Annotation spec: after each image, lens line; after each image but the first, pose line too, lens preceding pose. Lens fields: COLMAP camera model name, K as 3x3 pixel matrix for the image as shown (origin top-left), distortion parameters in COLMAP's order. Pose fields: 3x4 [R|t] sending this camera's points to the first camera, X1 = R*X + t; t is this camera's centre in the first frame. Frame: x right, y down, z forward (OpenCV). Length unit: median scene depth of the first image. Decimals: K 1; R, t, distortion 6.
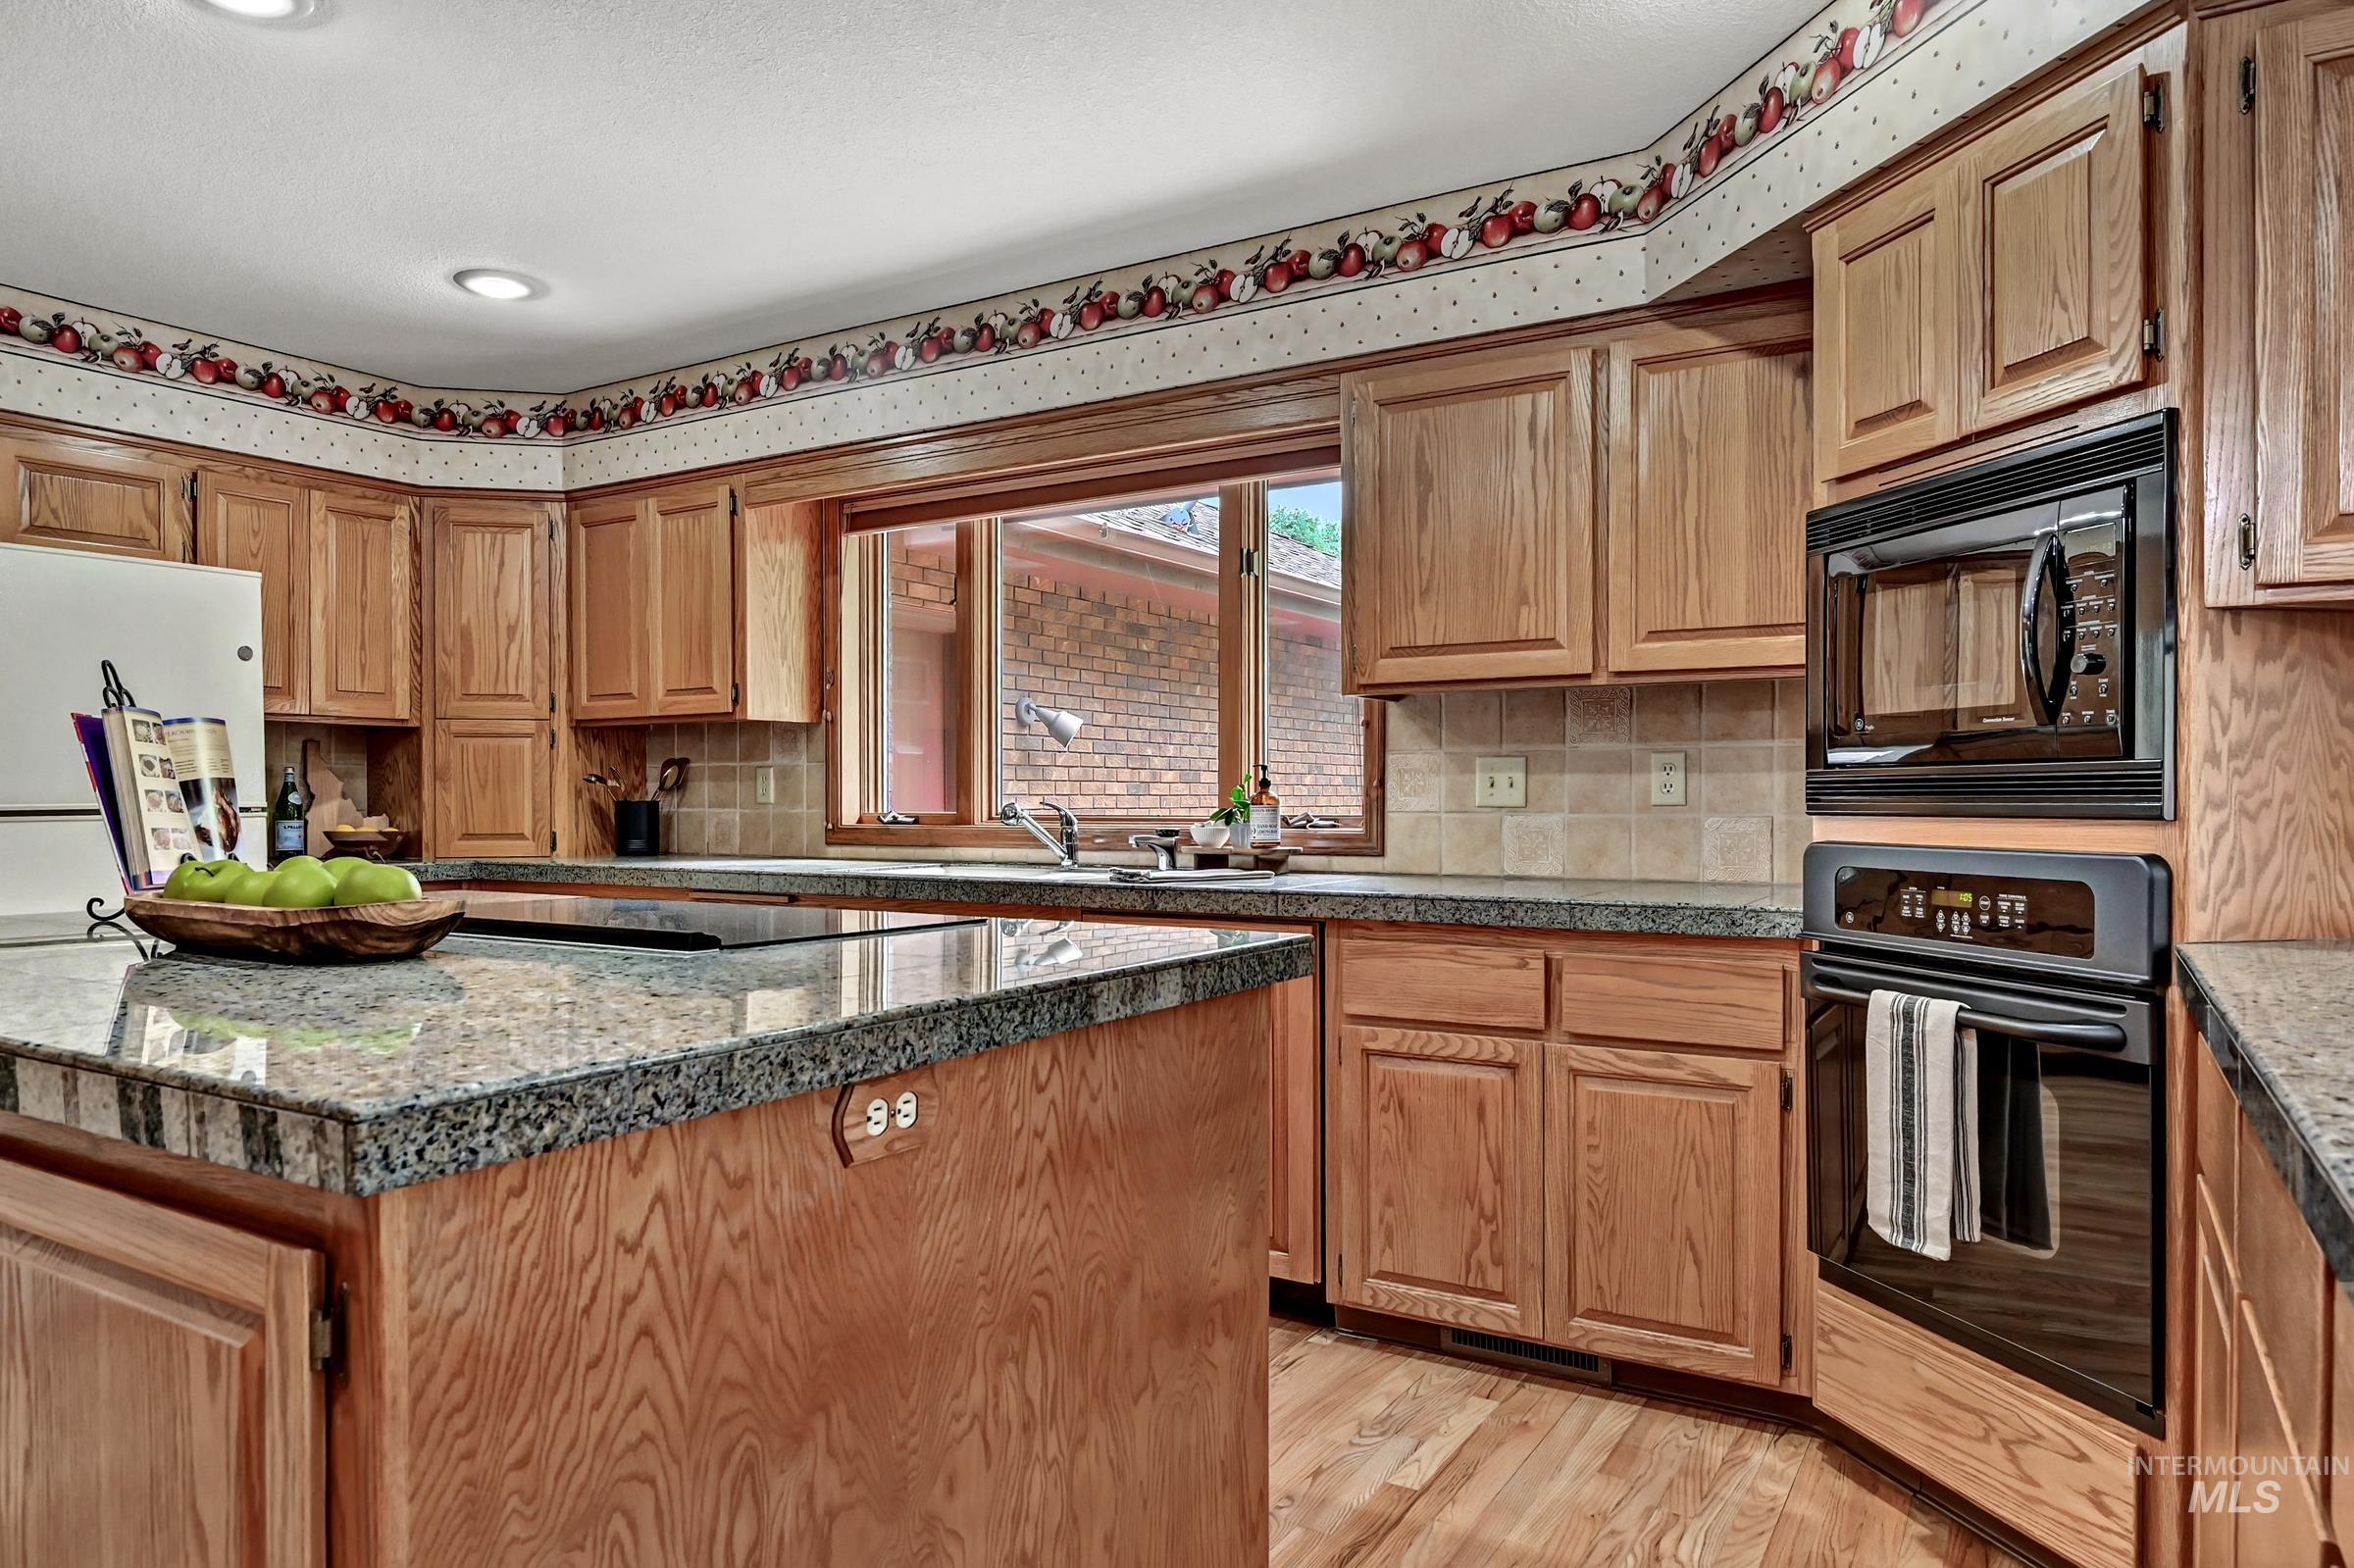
lens RADIAL K [[1474.5, 0, 1167.9], [0, 1474.5, 803.0], [0, 0, 1]] dist [-0.000797, -0.000206]
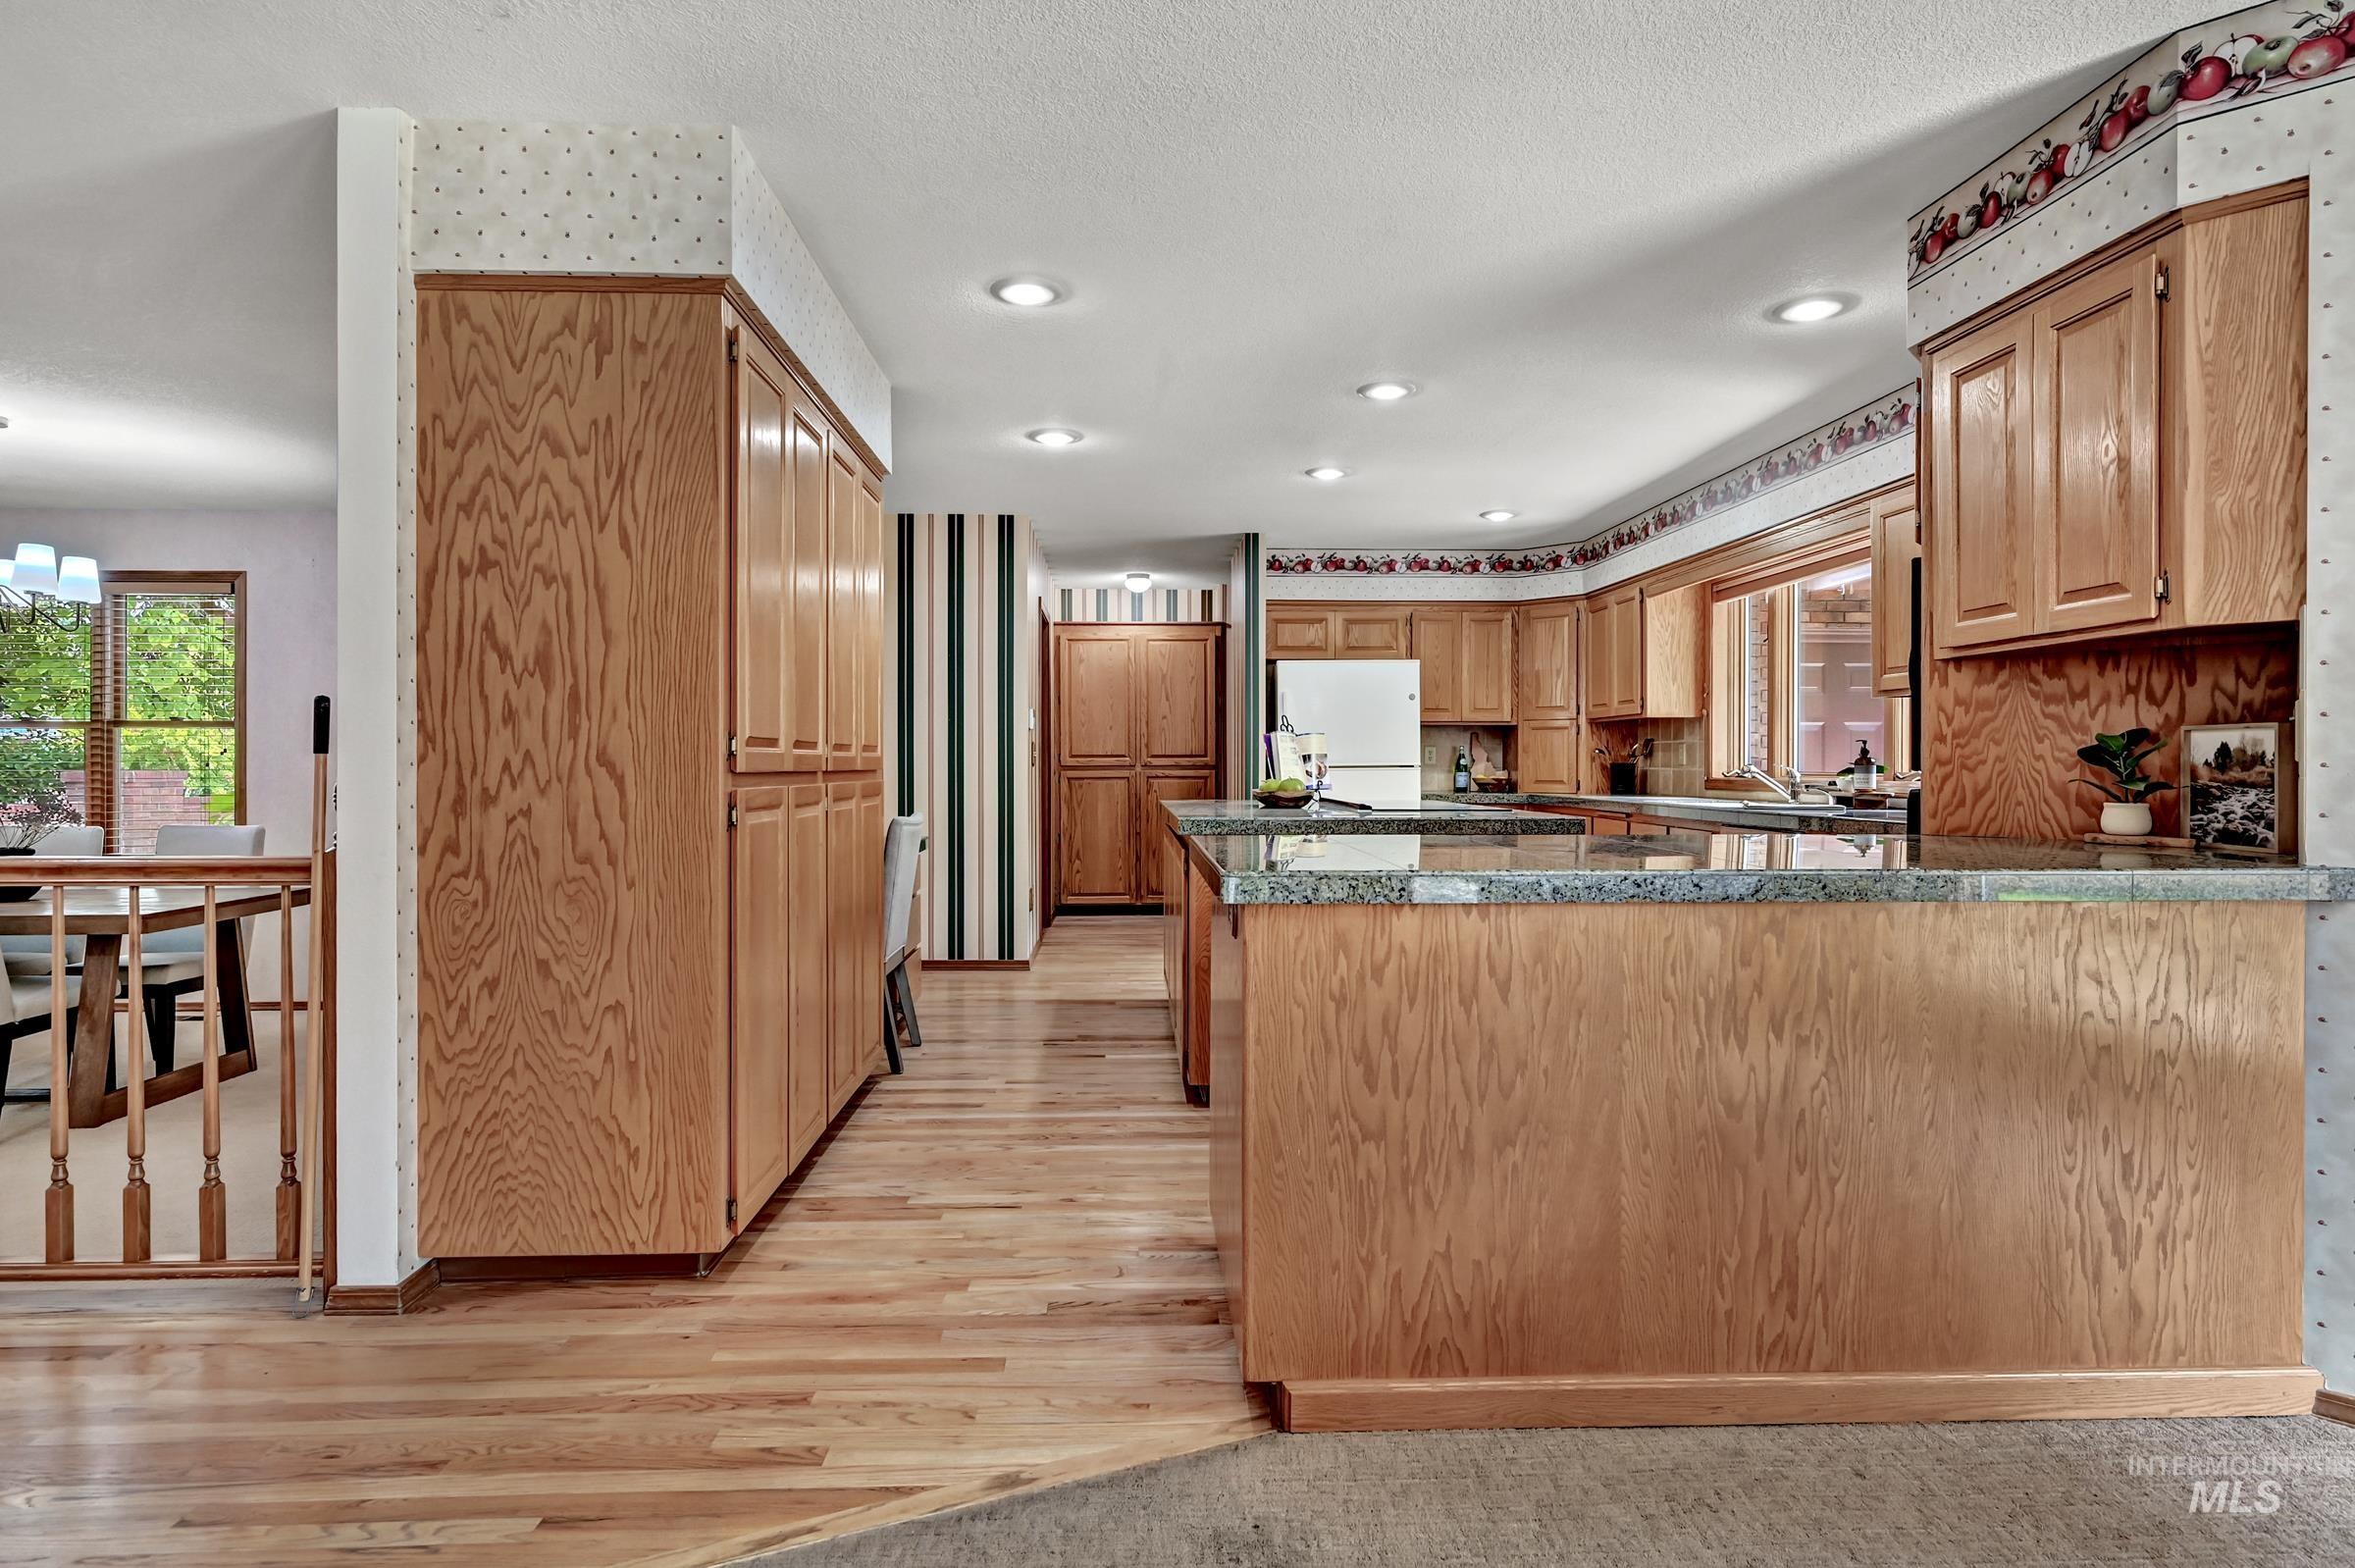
lens RADIAL K [[1212.4, 0, 1175.3], [0, 1212.4, 770.0], [0, 0, 1]] dist [-0.005141, -0.001170]
pose [[0.558905, 0.005346, -0.829214, 0.815790], [-0.003593, 0.999985, 0.004025, 0.004248], [0.829224, 0.000730, 0.558916, -0.384371]]
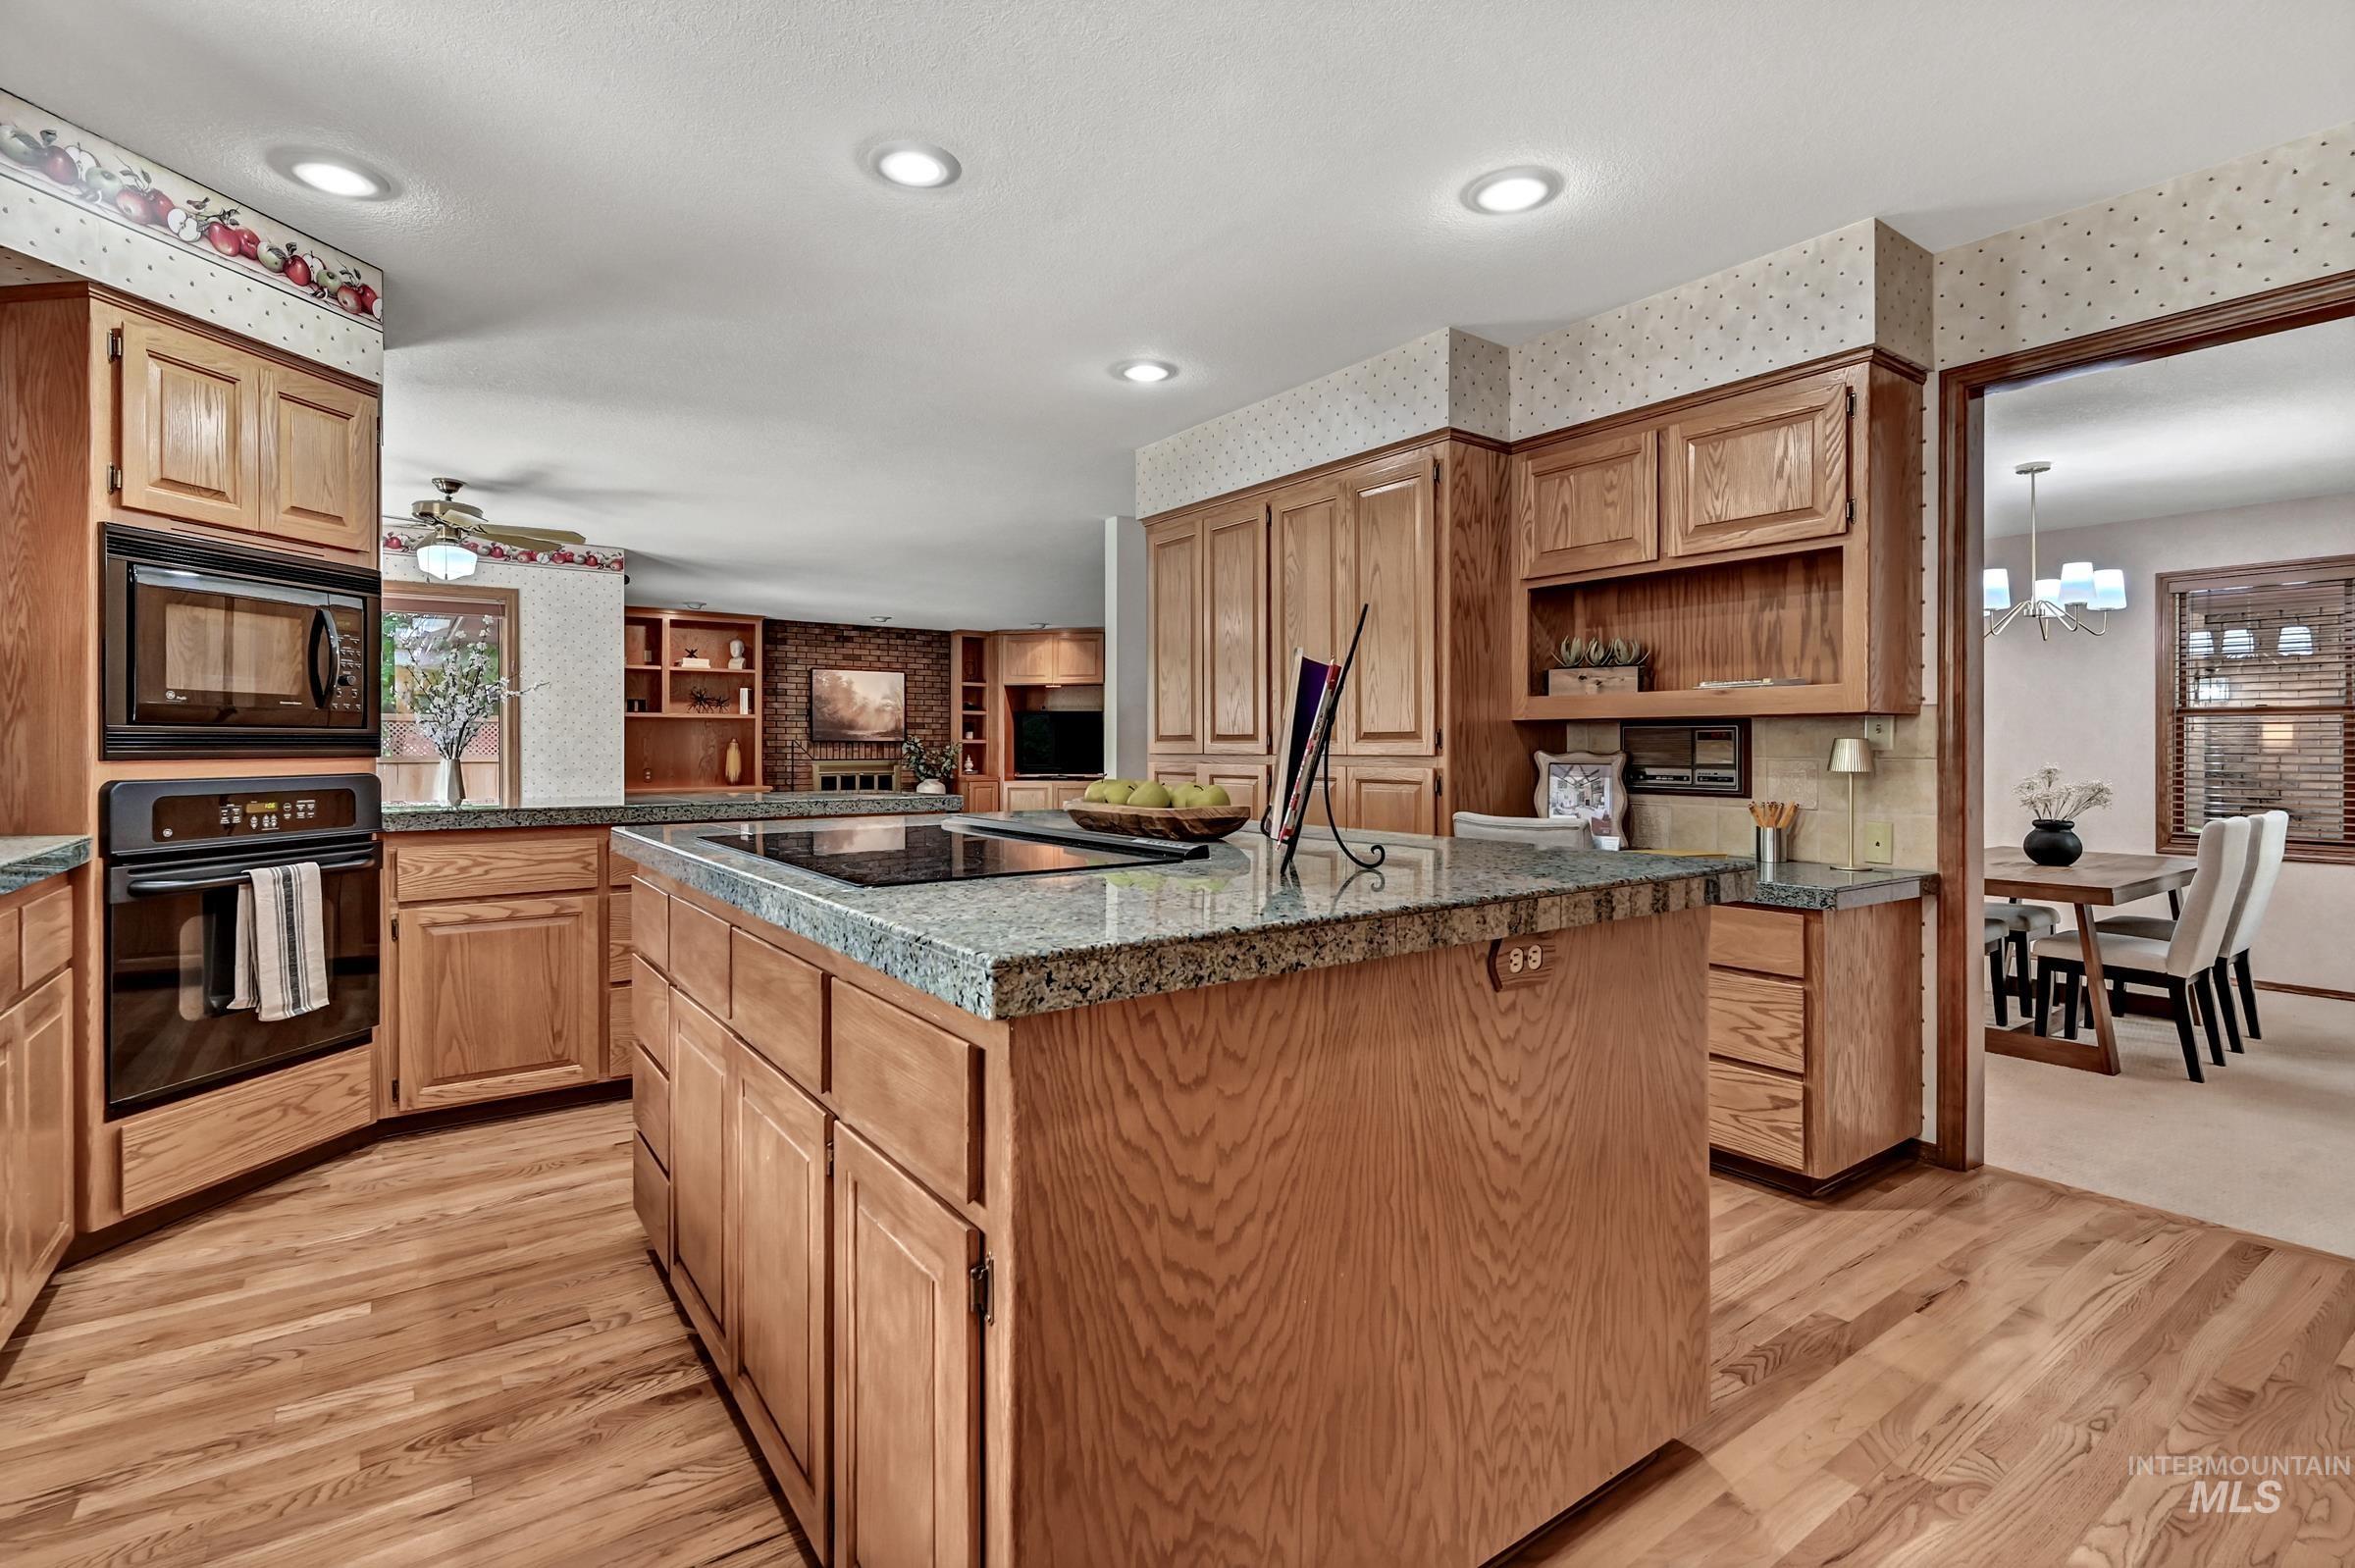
lens RADIAL K [[1096.5, 0, 1184.7], [0, 1096.5, 747.1], [0, 0, 1]] dist [0.003751, 0.000072]
pose [[-0.925090, 0.001570, 0.379744, -0.595128], [0.002543, 0.999995, 0.002061, -0.002185], [-0.379739, 0.002872, -0.925089, 1.156980]]
